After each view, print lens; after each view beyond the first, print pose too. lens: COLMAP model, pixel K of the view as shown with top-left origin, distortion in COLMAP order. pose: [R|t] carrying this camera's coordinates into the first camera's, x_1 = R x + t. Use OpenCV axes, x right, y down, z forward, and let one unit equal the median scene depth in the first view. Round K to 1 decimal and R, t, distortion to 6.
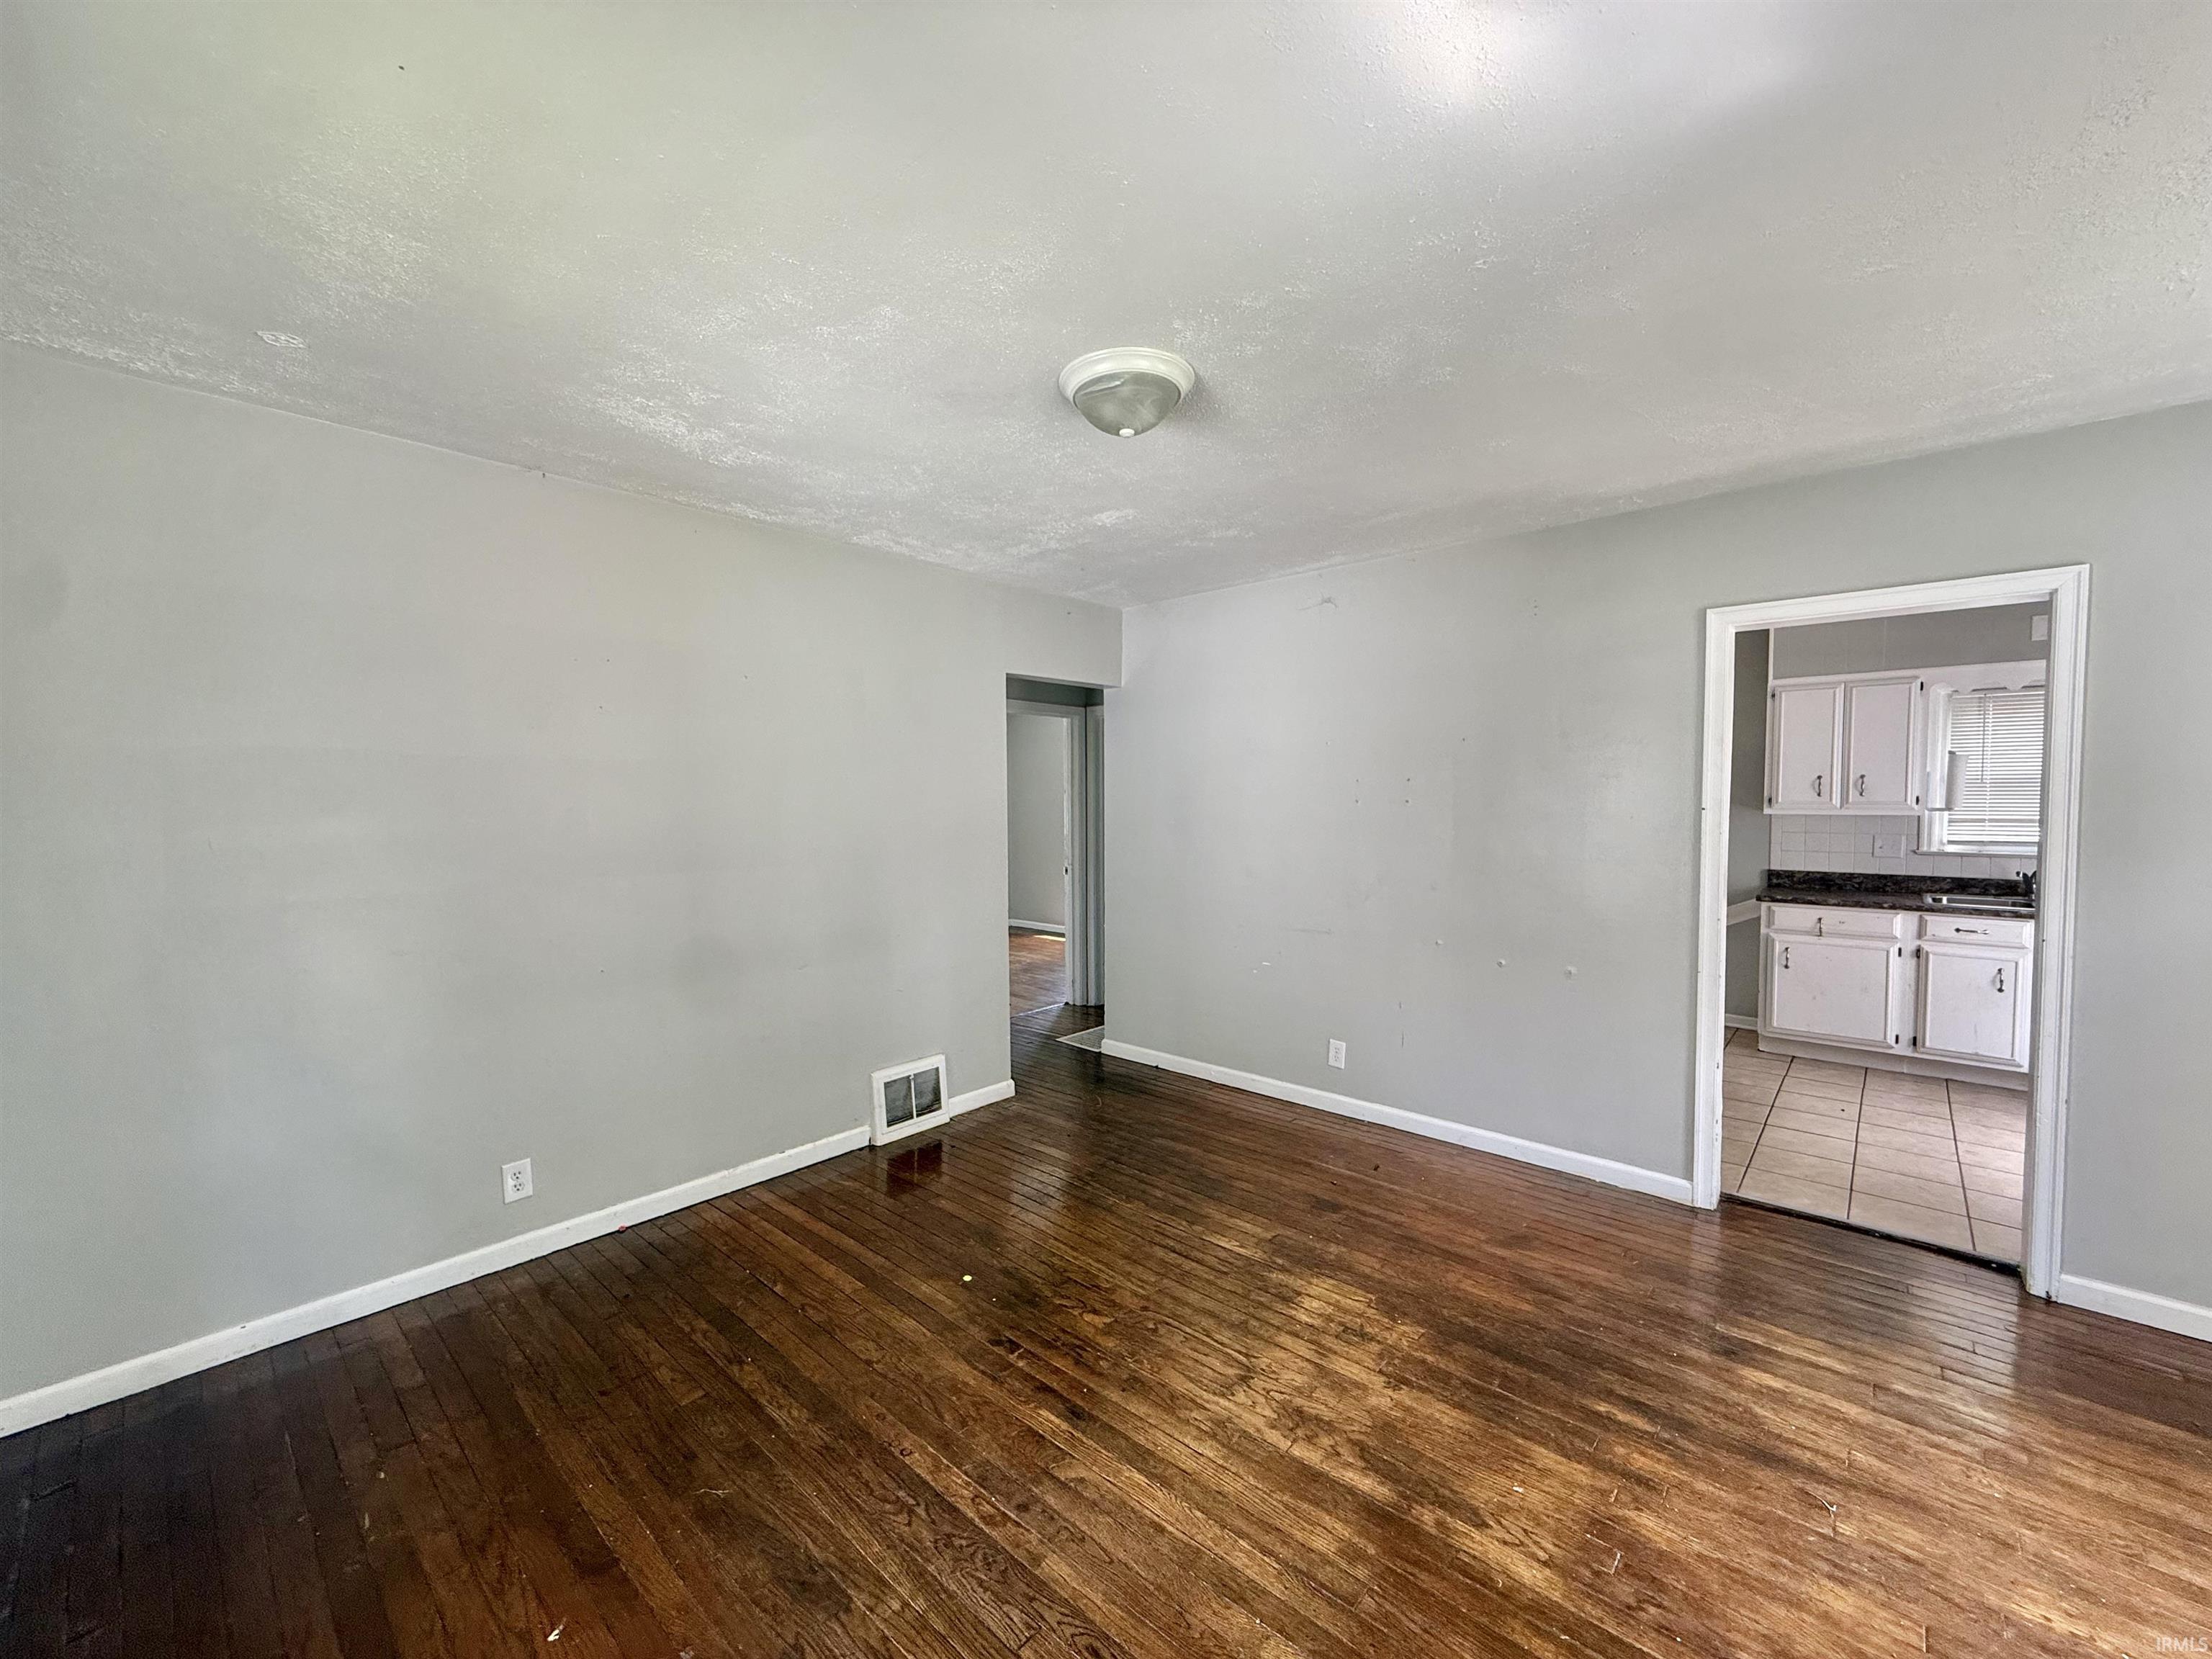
lens RADIAL K [[876.3, 0, 1100.6], [0, 876.3, 833.0], [0, 0, 1]] dist [0.000623, 0.000075]
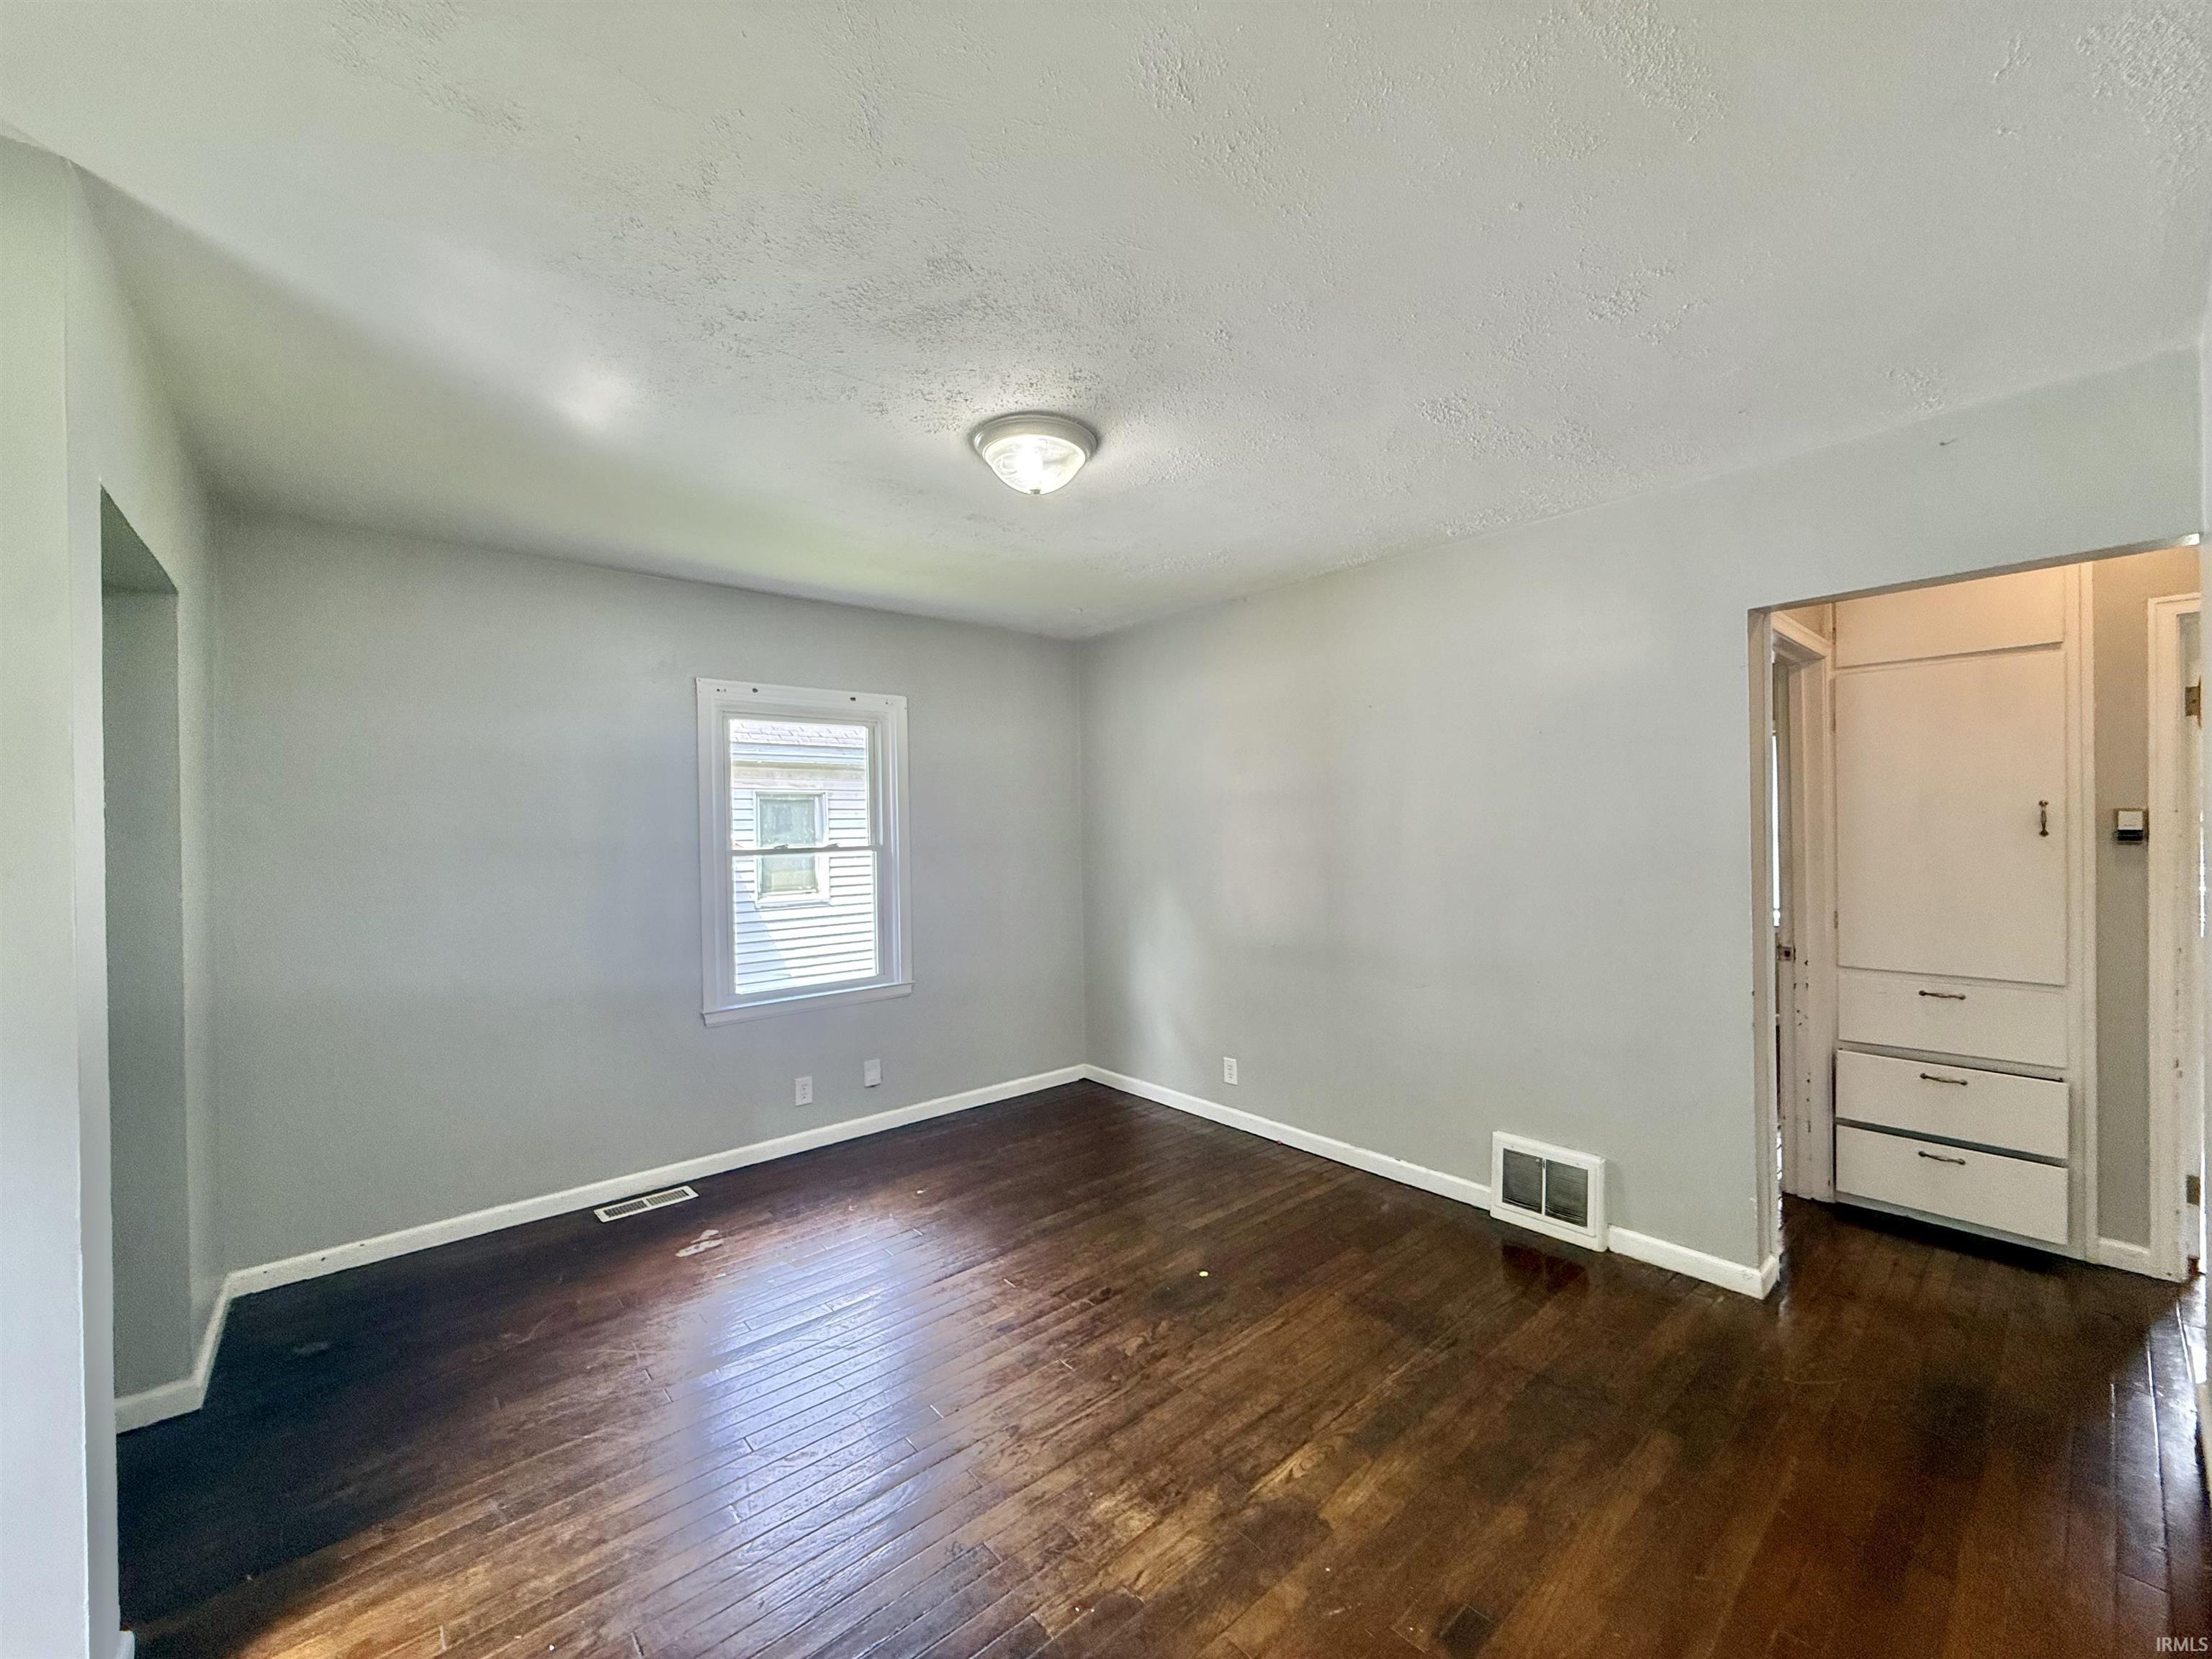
lens RADIAL K [[876.3, 0, 1100.6], [0, 876.3, 833.0], [0, 0, 1]] dist [0.000623, 0.000075]
pose [[-0.123280, 0.011267, -0.992308, 0.980486], [-0.022786, 0.999640, 0.014181, -0.038358], [0.992110, 0.024359, -0.122979, 1.074311]]
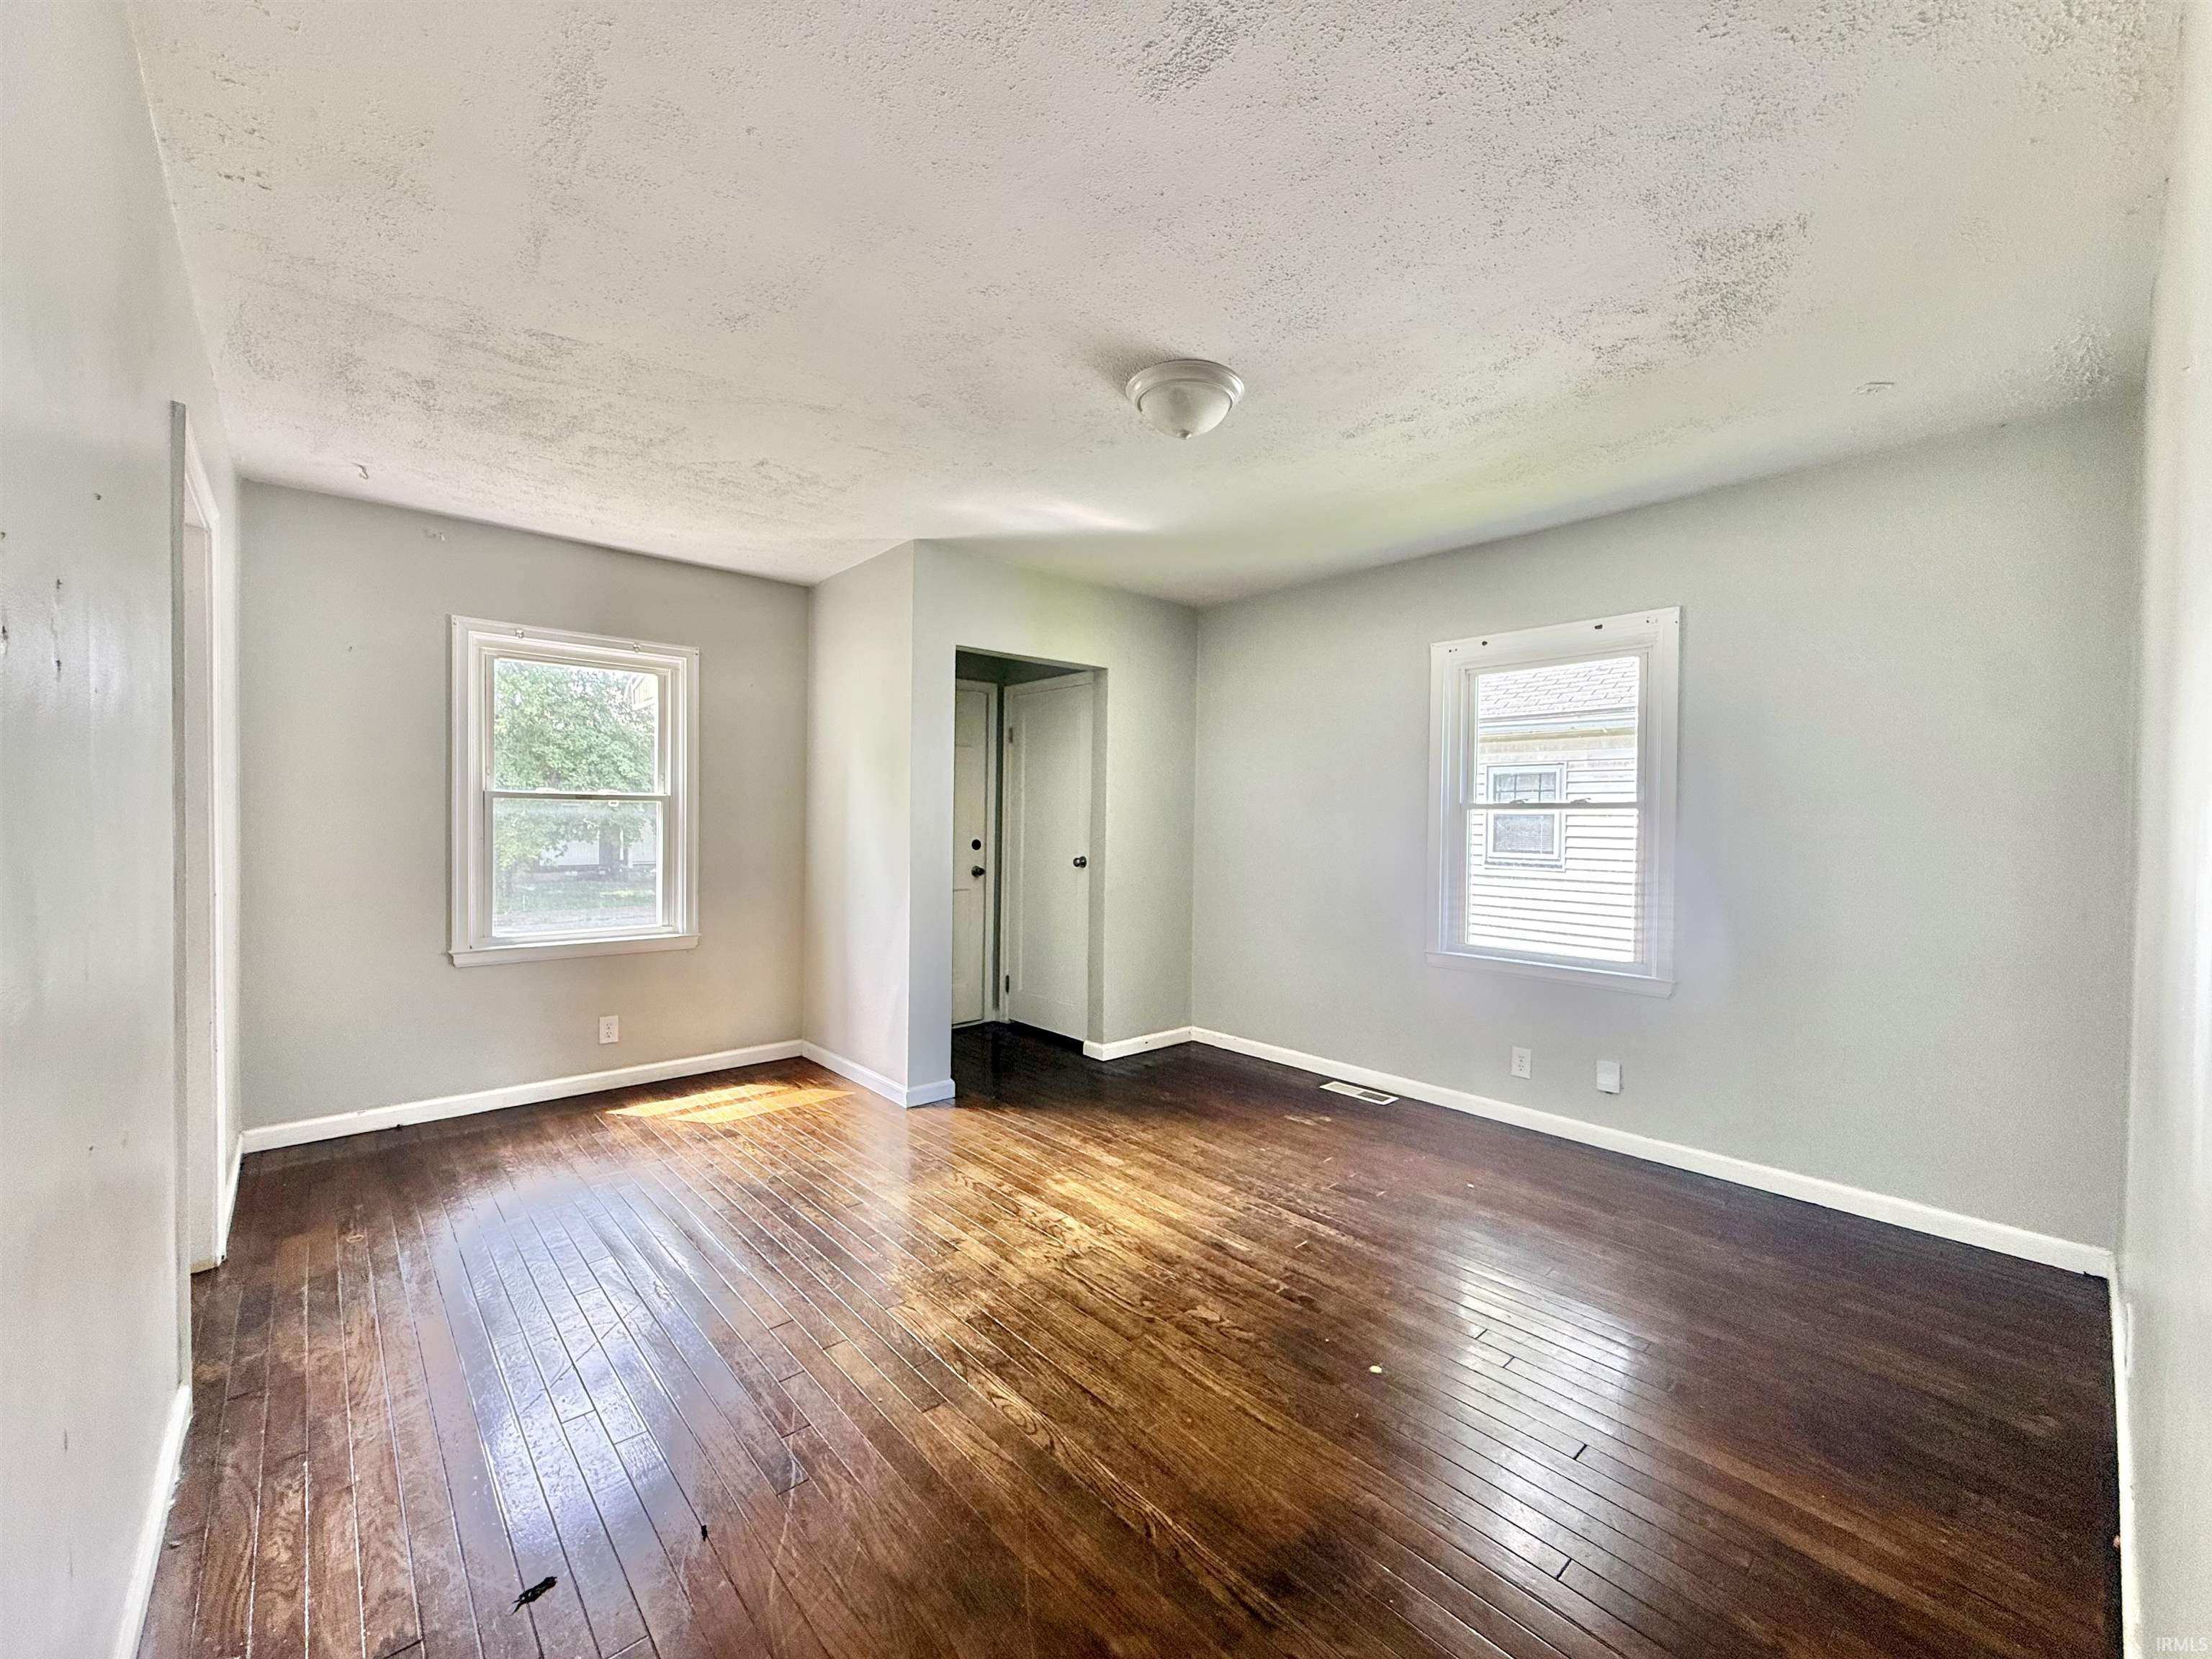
lens RADIAL K [[876.3, 0, 1100.6], [0, 876.3, 833.0], [0, 0, 1]] dist [0.000623, 0.000075]
pose [[-0.994578, -0.010546, 0.103455, 0.014481], [-0.005136, 0.998612, 0.052428, 0.001914], [-0.103864, 0.051612, -0.993251, 1.904157]]
